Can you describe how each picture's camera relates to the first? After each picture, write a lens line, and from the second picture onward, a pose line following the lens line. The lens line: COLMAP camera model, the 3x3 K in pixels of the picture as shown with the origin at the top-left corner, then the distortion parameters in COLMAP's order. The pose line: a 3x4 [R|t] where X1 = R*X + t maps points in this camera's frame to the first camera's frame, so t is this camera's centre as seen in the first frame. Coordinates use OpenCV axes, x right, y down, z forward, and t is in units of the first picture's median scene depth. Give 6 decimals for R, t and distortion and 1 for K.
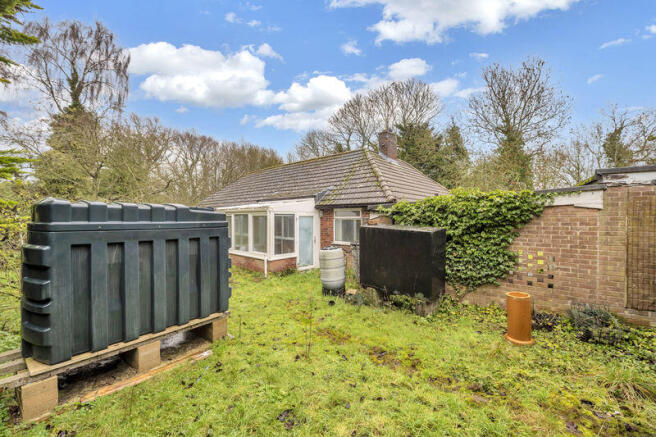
lens RADIAL K [[260.0, 0, 324.7], [0, 260.0, 220.4], [0, 0, 1]] dist [-0.001011, -0.000166]
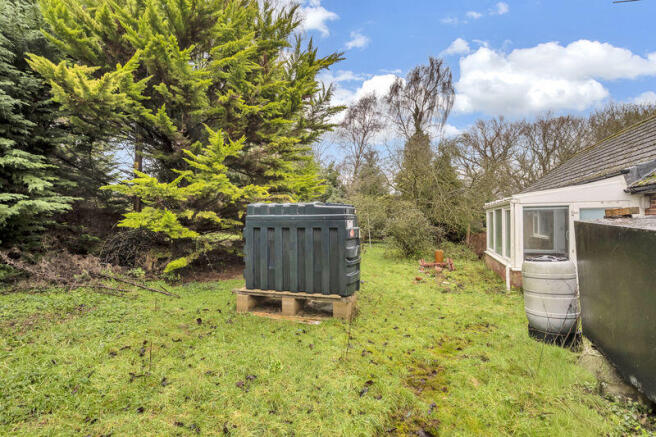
lens RADIAL K [[260.0, 0, 324.7], [0, 260.0, 220.4], [0, 0, 1]] dist [-0.001011, -0.000166]
pose [[0.374977, 0.000173, -0.927034, 0.473976], [0.000053, 1.000000, 0.000208, 0.023000], [0.927034, -0.000128, 0.374977, 0.399624]]
